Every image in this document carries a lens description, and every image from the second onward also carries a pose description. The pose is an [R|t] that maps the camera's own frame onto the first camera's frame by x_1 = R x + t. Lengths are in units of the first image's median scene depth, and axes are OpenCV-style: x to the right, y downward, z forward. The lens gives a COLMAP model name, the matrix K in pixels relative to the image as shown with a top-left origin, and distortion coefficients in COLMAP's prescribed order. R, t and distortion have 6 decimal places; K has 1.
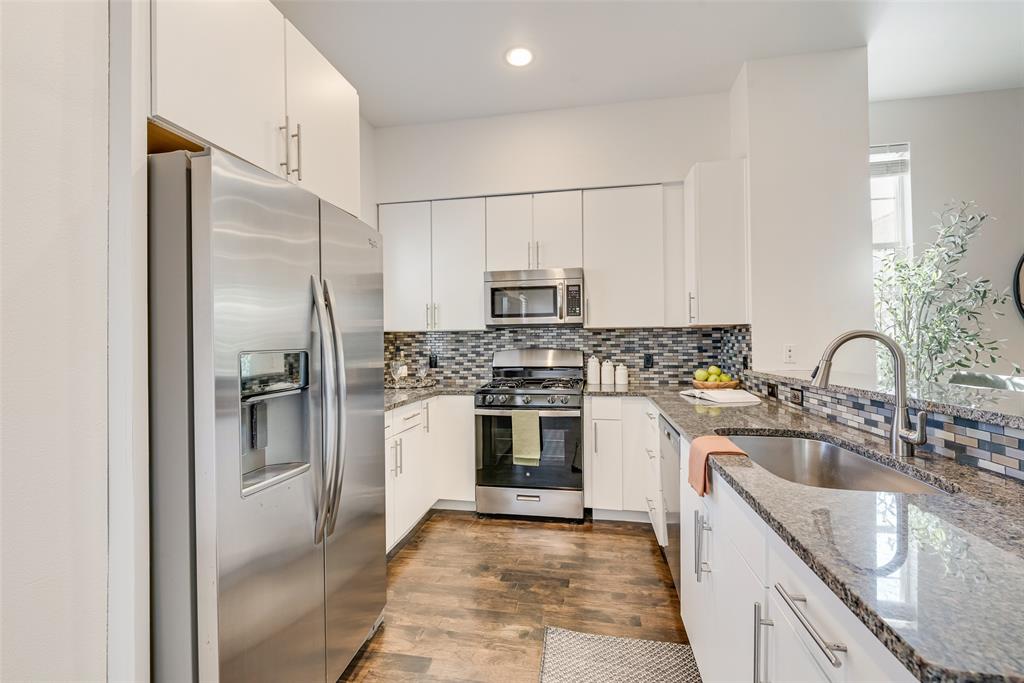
lens RADIAL K [[414.1, 0, 513.6], [0, 414.1, 342.6], [0, 0, 1]] dist [0.002915, 0.000355]
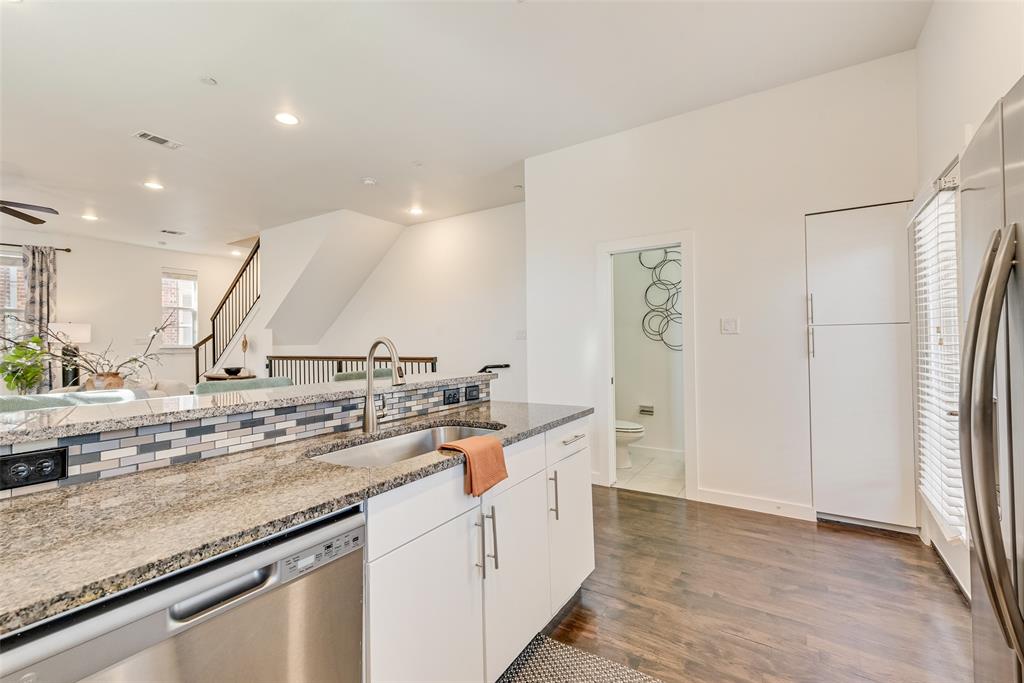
lens RADIAL K [[444.4, 0, 510.5], [0, 444.4, 338.4], [0, 0, 1]] dist [-0.003631, -0.000489]
pose [[-0.924638, 0.025158, 0.380016, -0.020299], [0.020231, 0.999652, -0.016954, 0.004882], [-0.380311, -0.007988, -0.924824, 1.720441]]
